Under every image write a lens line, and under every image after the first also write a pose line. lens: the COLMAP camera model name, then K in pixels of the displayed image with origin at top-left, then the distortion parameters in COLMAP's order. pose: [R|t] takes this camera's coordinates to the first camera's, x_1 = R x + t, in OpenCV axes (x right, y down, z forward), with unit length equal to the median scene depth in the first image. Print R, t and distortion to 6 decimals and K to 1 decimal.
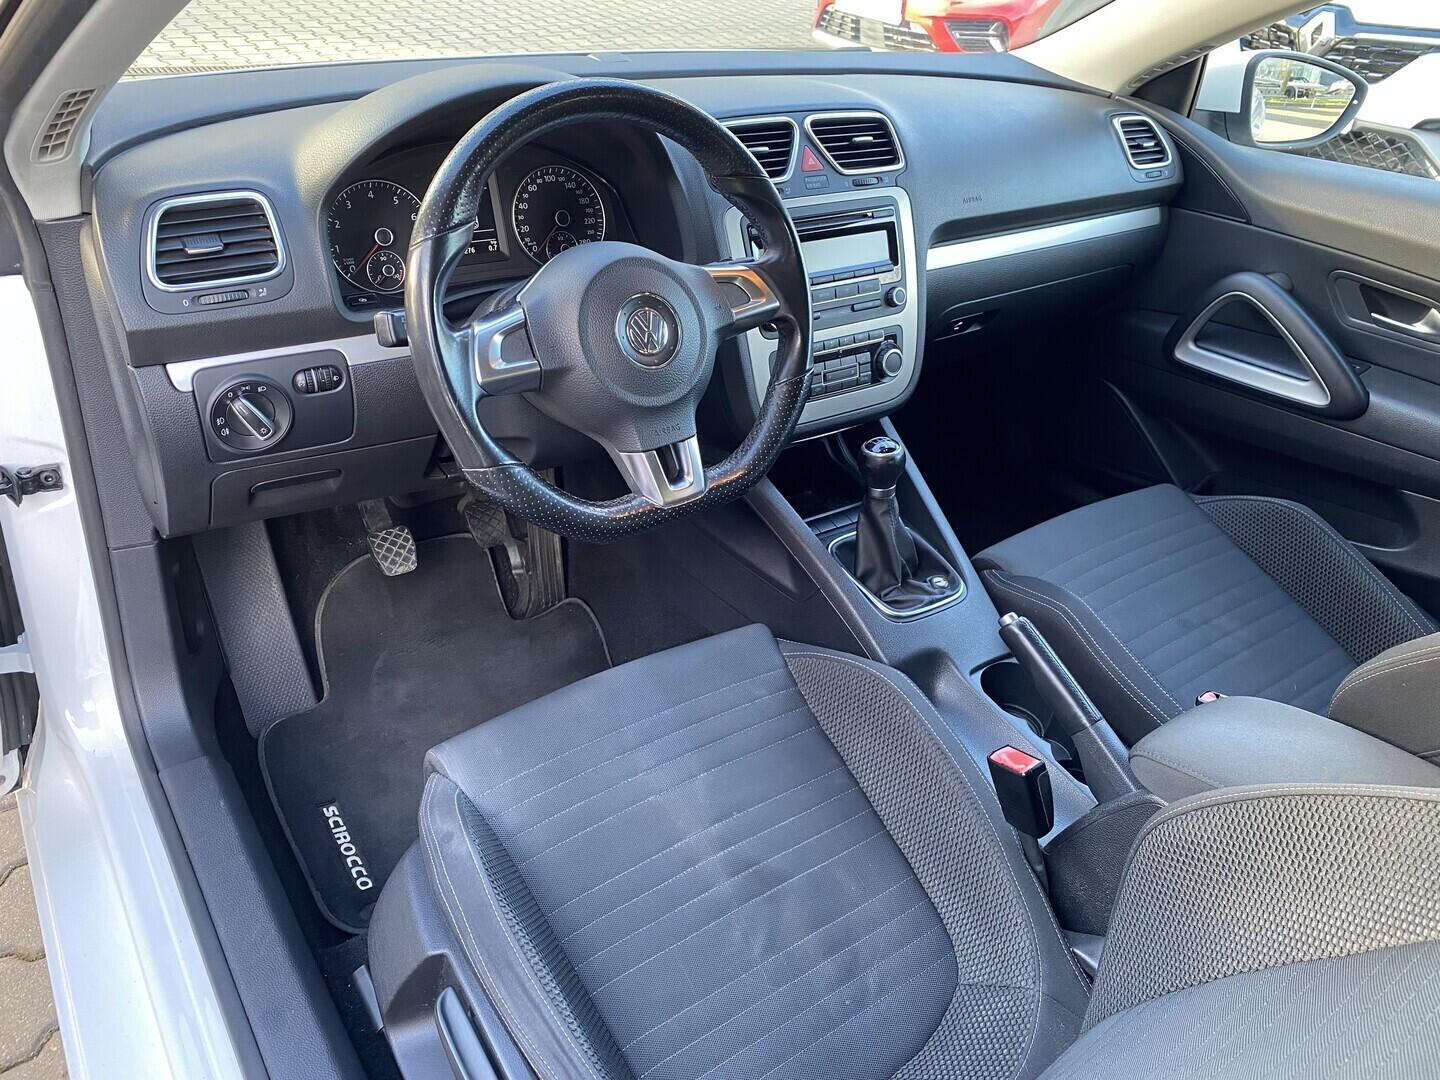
lens RADIAL K [[1087.3, 0, 699.9], [0, 1087.3, 550.3], [0, 0, 1]] dist [0.026453, -0.034284]
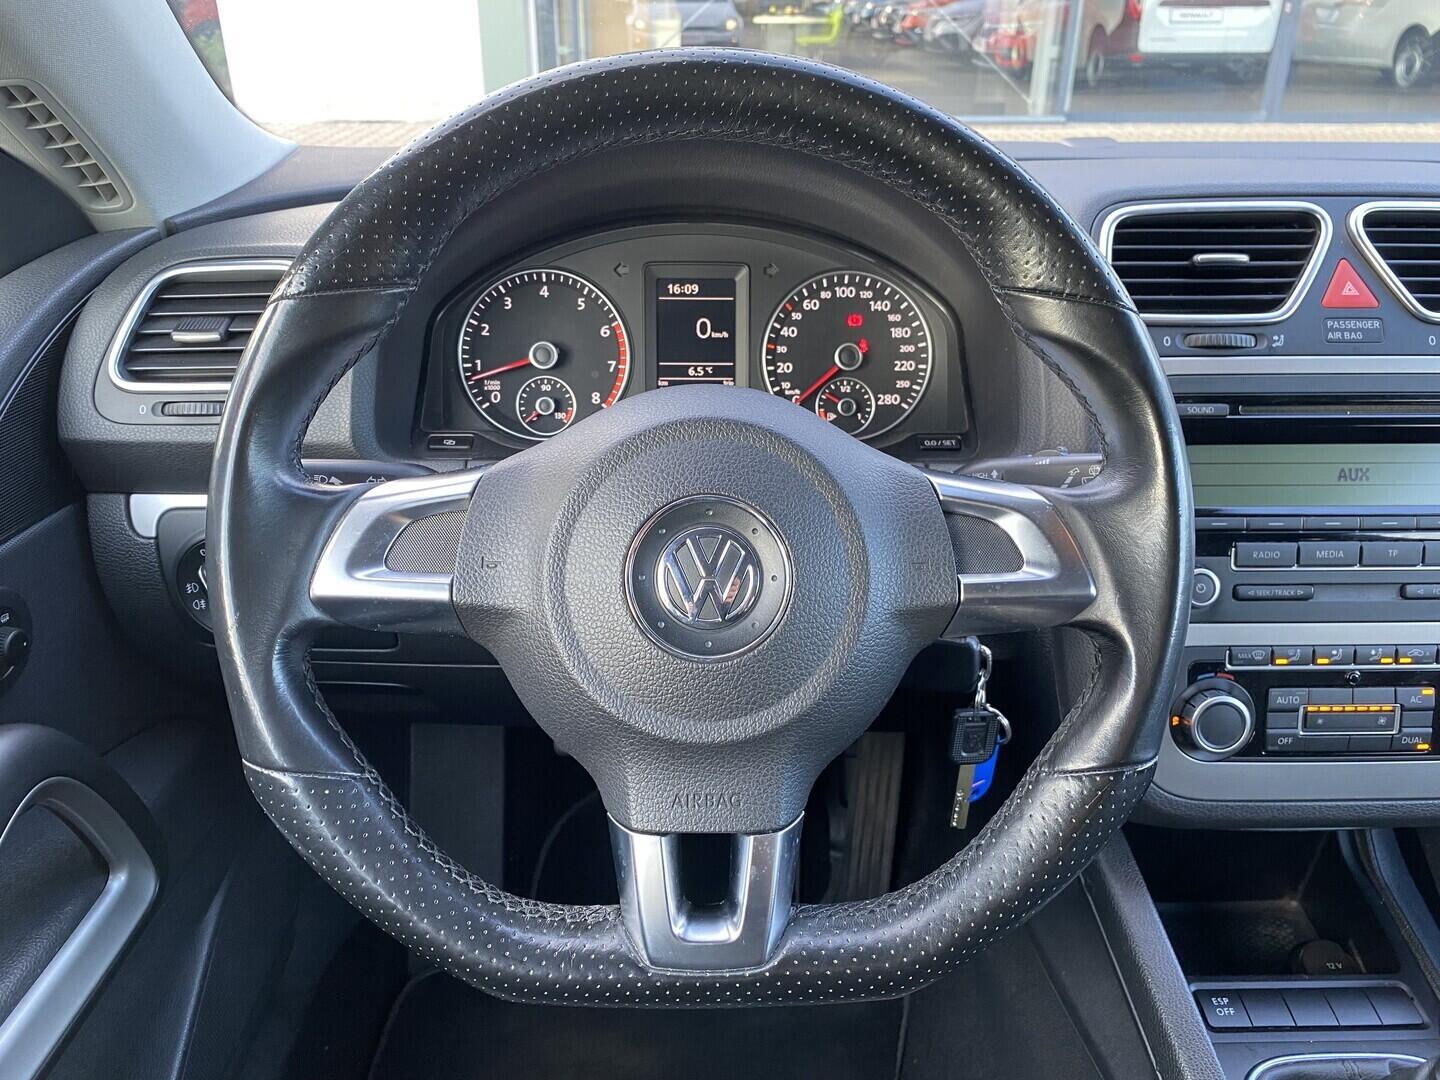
lens RADIAL K [[1087.3, 0, 724.6], [0, 1087.3, 540.1], [0, 0, 1]] dist [0.026453, -0.034284]
pose [[0.835804, 0.170056, -0.522027, 0.142466], [-0.247653, 0.965370, -0.082031, -0.136037], [0.489999, 0.197844, 0.848975, 0.462169]]
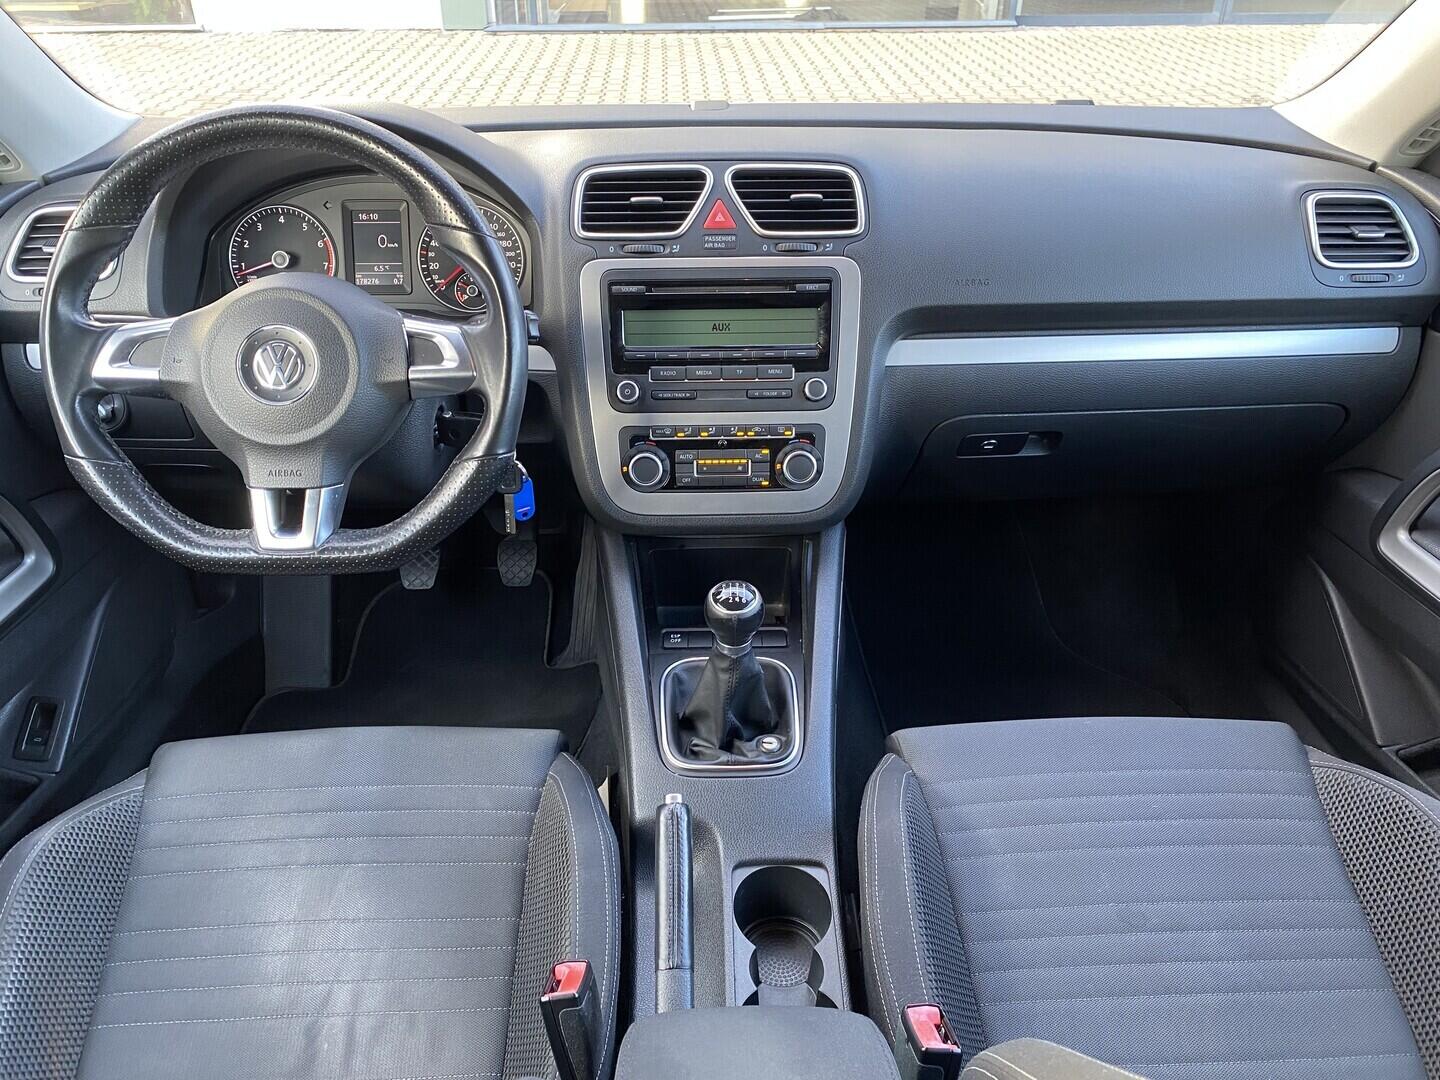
lens RADIAL K [[1087.3, 0, 717.2], [0, 1087.3, 561.5], [0, 0, 1]] dist [0.026453, -0.034284]
pose [[0.834242, 0.215210, -0.507666, 0.588292], [-0.241943, 0.970194, 0.013703, -0.106349], [0.495484, 0.111394, 0.861445, 0.293530]]
